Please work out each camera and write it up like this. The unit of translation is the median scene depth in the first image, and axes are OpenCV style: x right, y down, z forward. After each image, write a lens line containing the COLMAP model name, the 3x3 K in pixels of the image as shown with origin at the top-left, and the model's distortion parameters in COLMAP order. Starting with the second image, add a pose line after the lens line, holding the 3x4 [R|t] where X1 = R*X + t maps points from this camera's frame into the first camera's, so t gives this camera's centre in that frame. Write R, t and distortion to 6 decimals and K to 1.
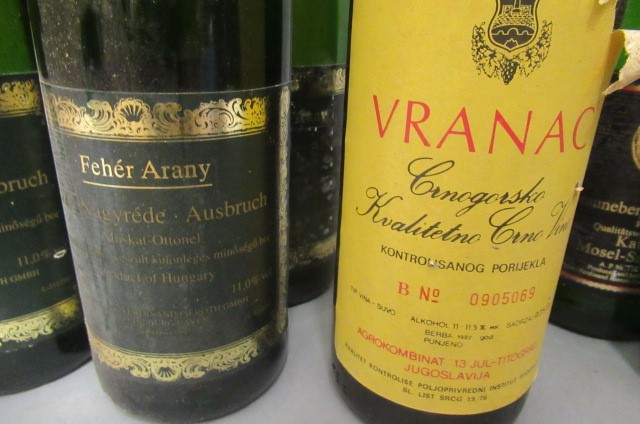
lens RADIAL K [[471.8, 0, 303.4], [0, 471.8, 213.2], [0, 0, 1]] dist [0.006506, -0.003587]
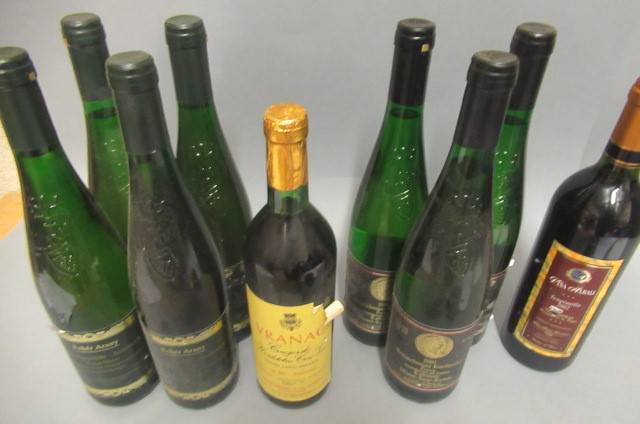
lens RADIAL K [[471.8, 0, 303.4], [0, 471.8, 213.2], [0, 0, 1]] dist [0.006506, -0.003587]
pose [[0.994734, -0.082683, 0.060556, 0.327867], [0.064025, 0.962724, 0.262798, -1.724660], [-0.080028, -0.257537, 0.962949, -1.804102]]
